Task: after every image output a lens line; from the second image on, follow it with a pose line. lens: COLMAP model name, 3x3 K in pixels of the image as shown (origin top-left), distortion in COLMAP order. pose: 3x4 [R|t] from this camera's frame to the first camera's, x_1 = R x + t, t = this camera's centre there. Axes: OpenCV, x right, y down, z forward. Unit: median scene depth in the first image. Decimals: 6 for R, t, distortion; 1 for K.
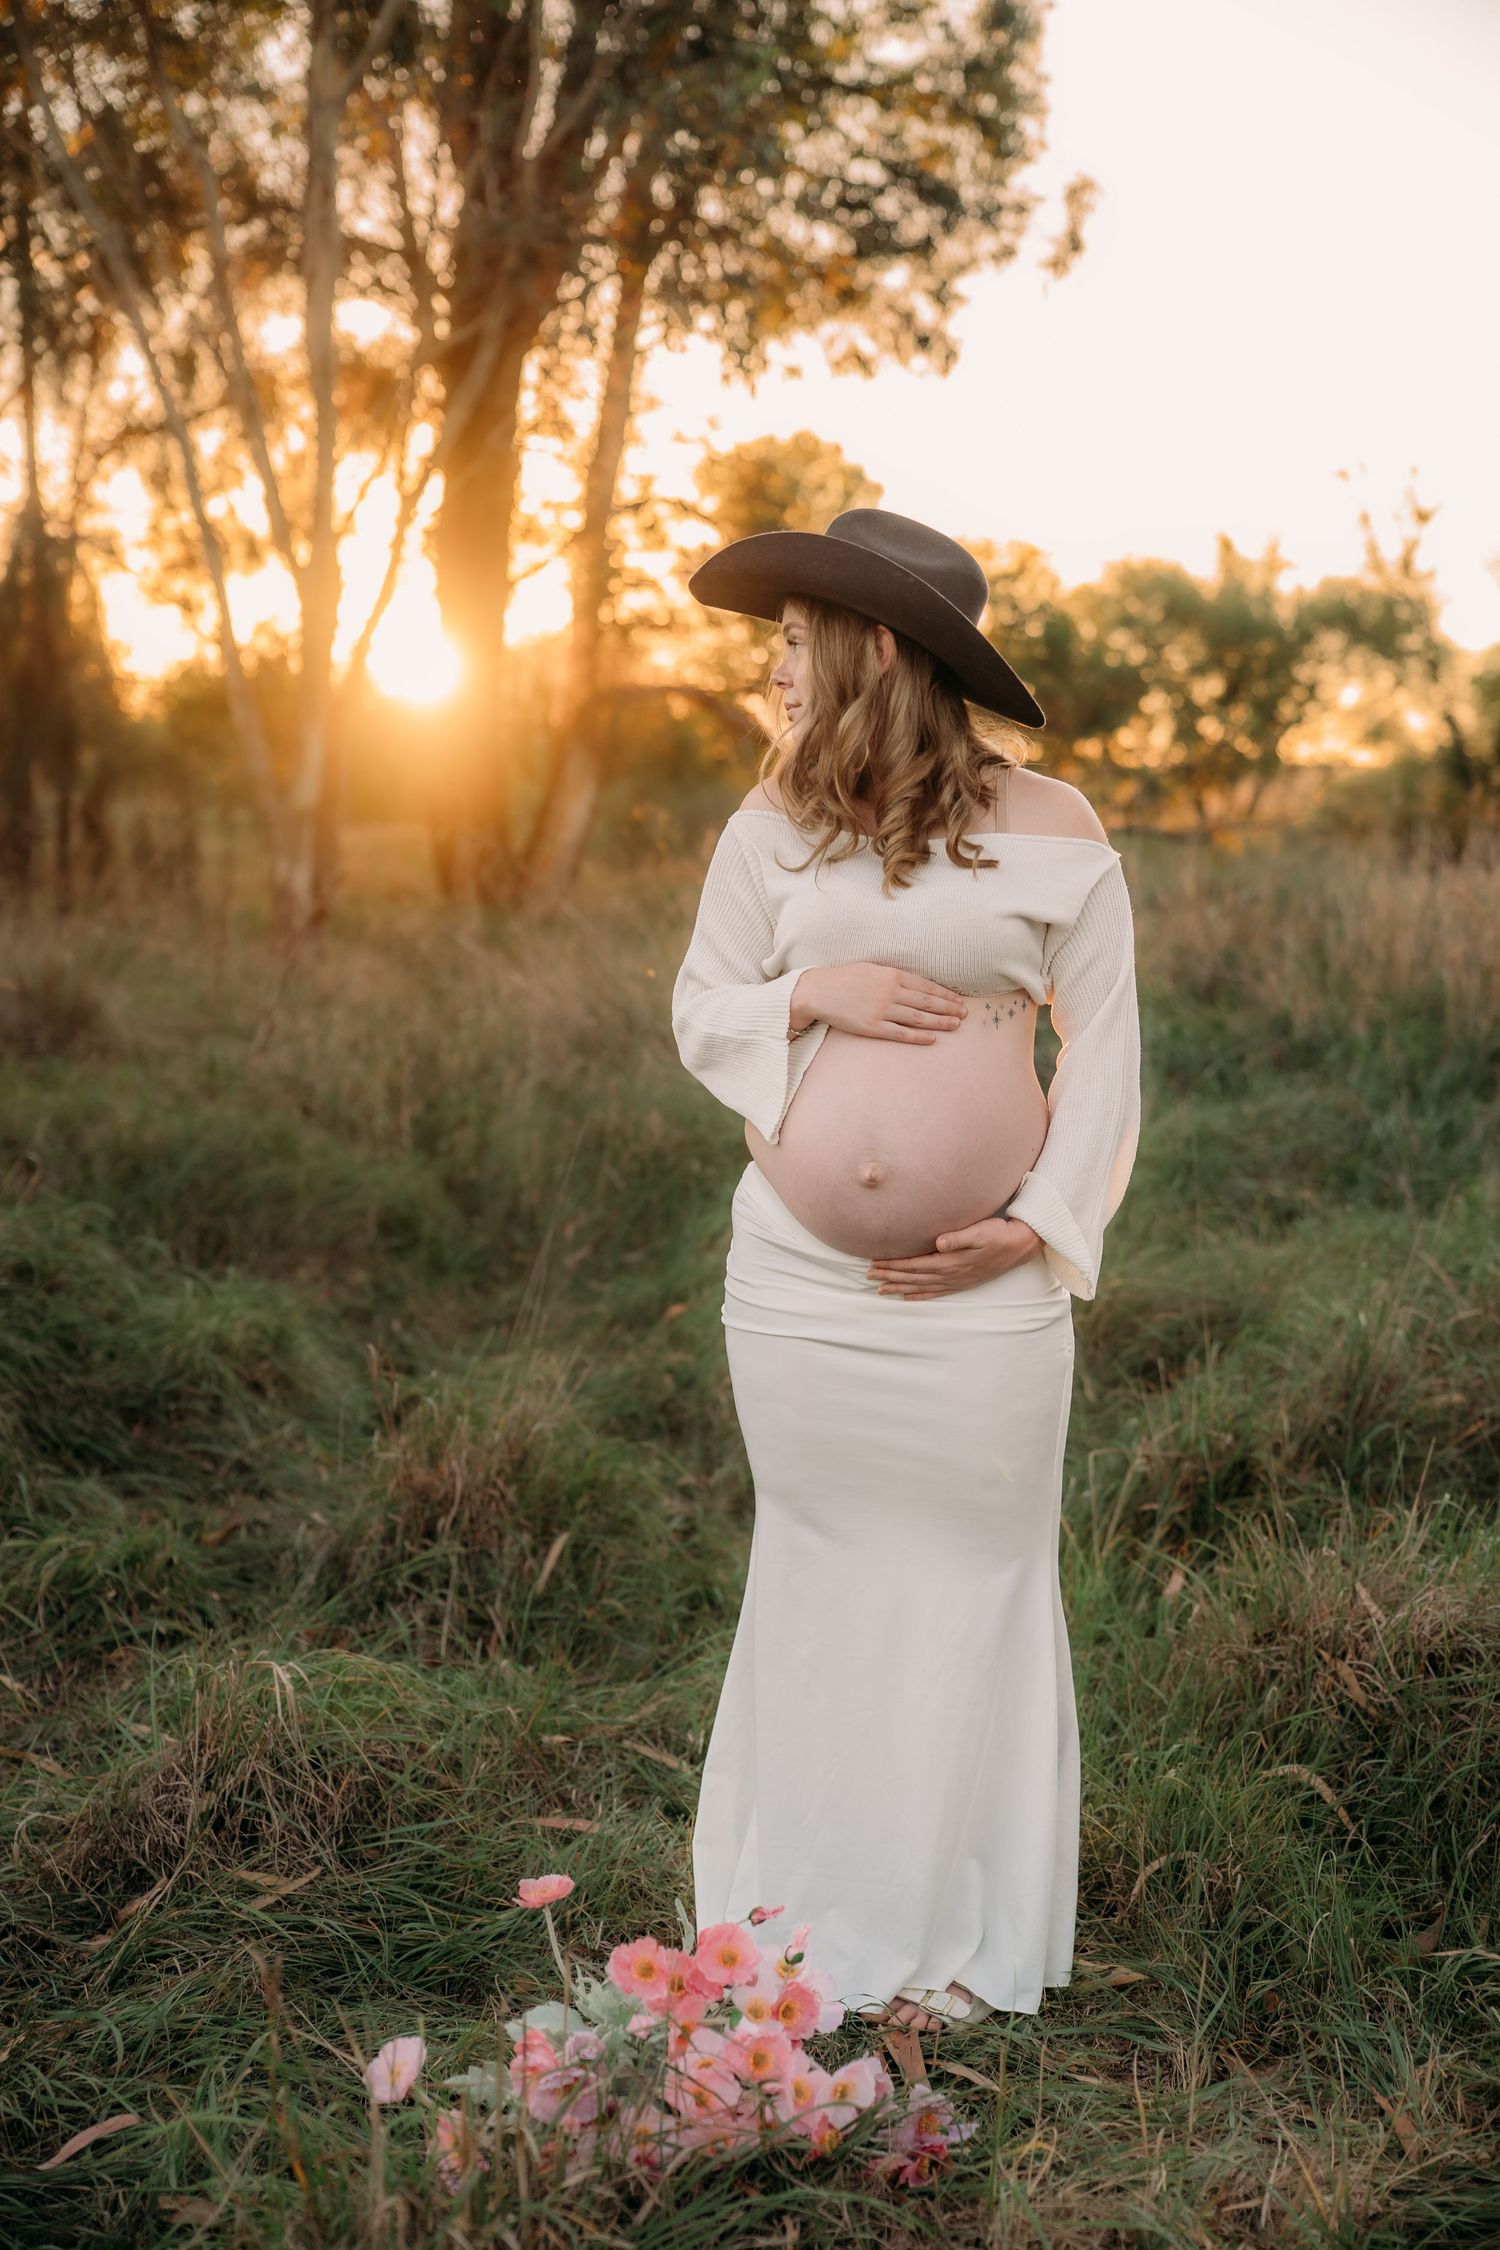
lens RADIAL K [[2606.0, 0, 767.2], [0, 2606.0, 1131.8], [0, 0, 1]] dist [0.009030, 0.000000]
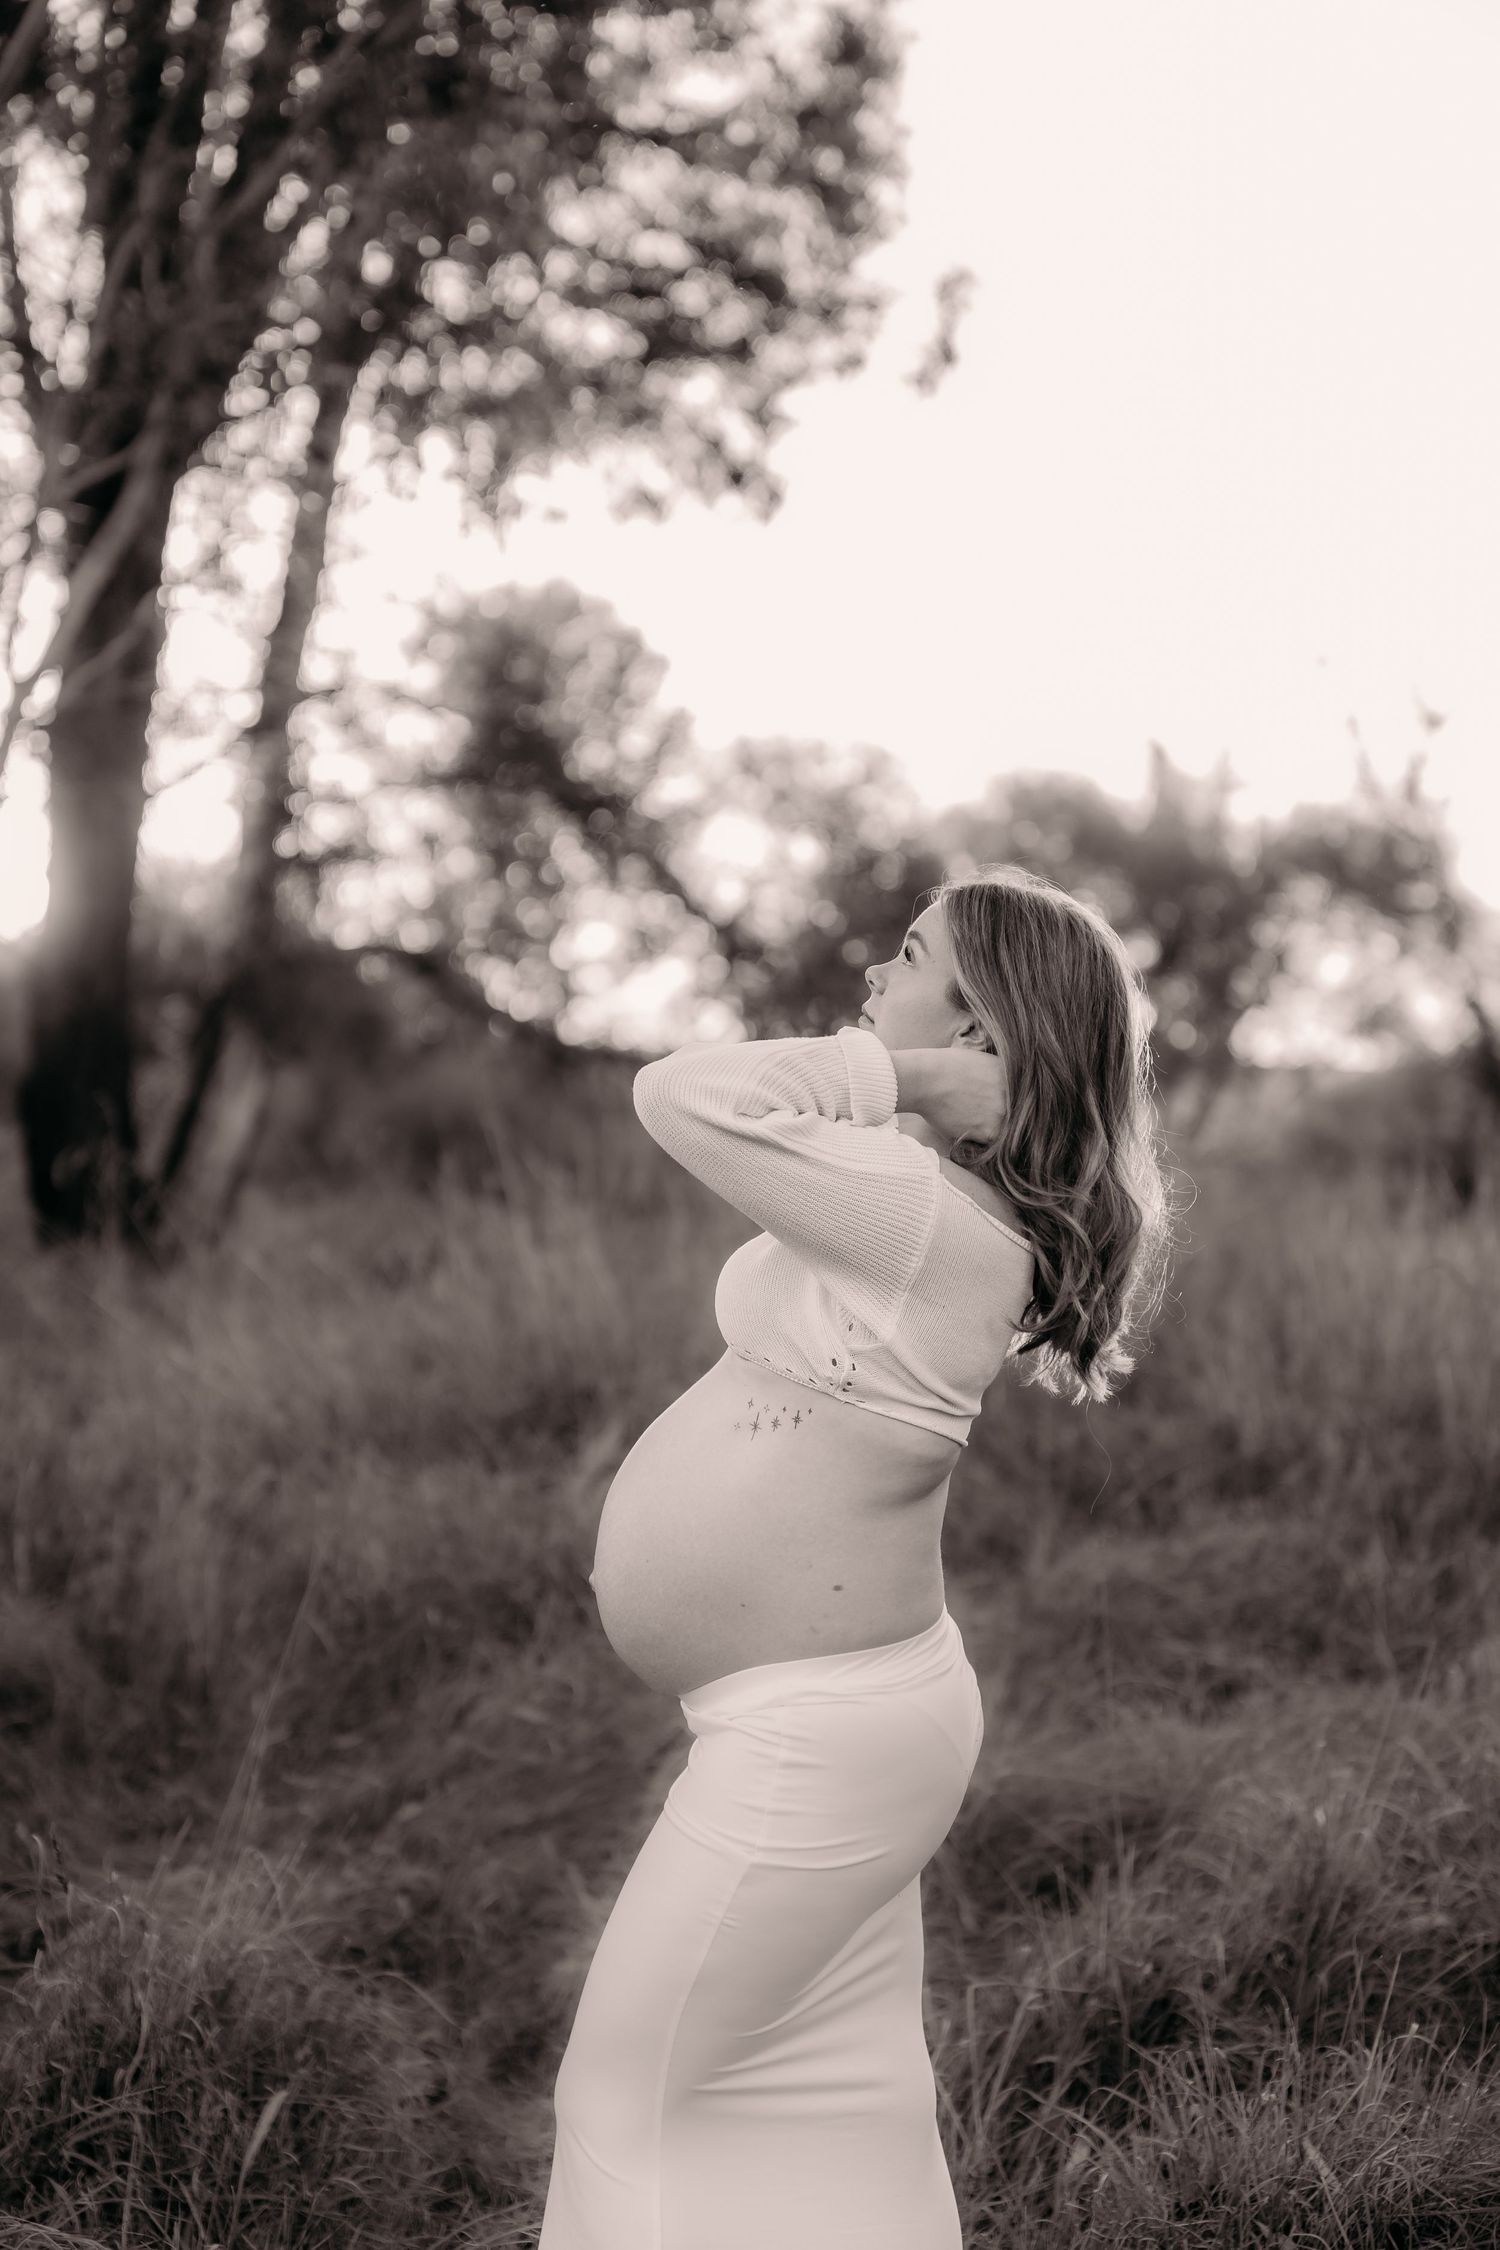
lens RADIAL K [[3833.9, 0, 740.5], [0, 3833.9, 1124.8], [0, 0, 1]] dist [-0.007135, 0.000000]
pose [[0.997783, 0.018384, 0.063958, -0.009058], [-0.010543, 0.992616, -0.120842, 0.003531], [-0.065708, 0.119900, 0.990609, -0.065075]]
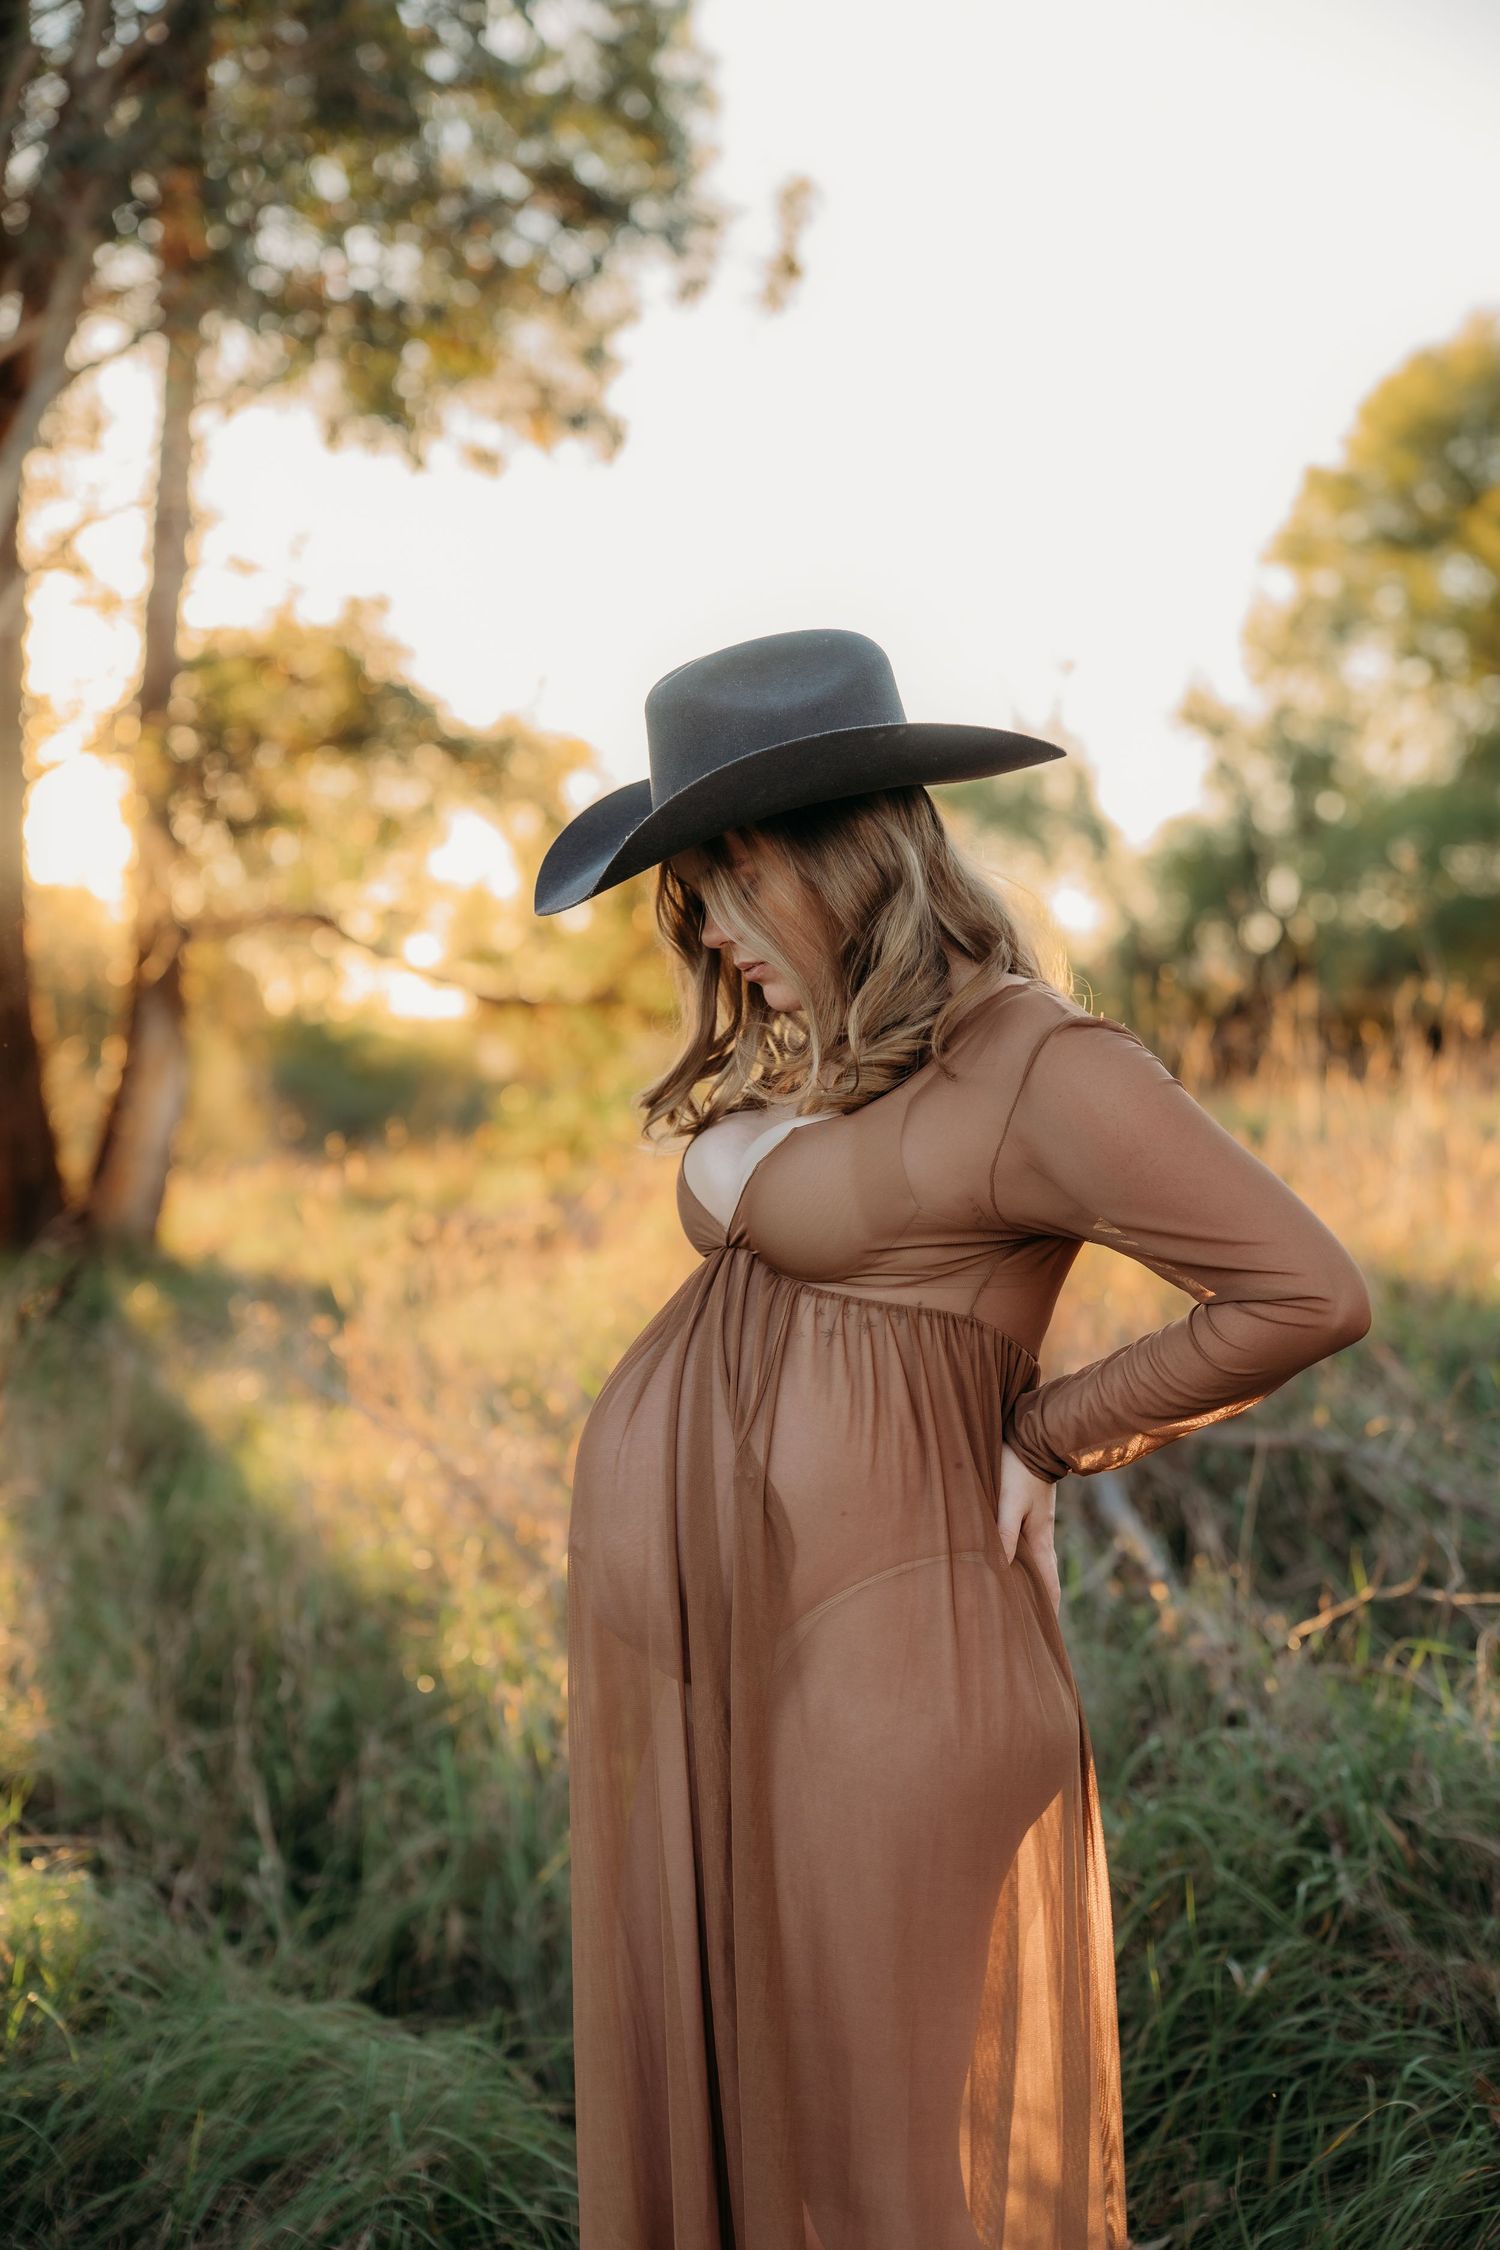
lens RADIAL K [[3211.9, 0, 746.8], [0, 3211.9, 1130.3], [0, 0, 1]] dist [-0.057212, 0.000000]
pose [[0.986217, -0.081813, 0.143813, -0.103903], [0.095991, 0.990879, -0.094573, -0.060598], [-0.134764, 0.107074, 0.985076, 0.415825]]
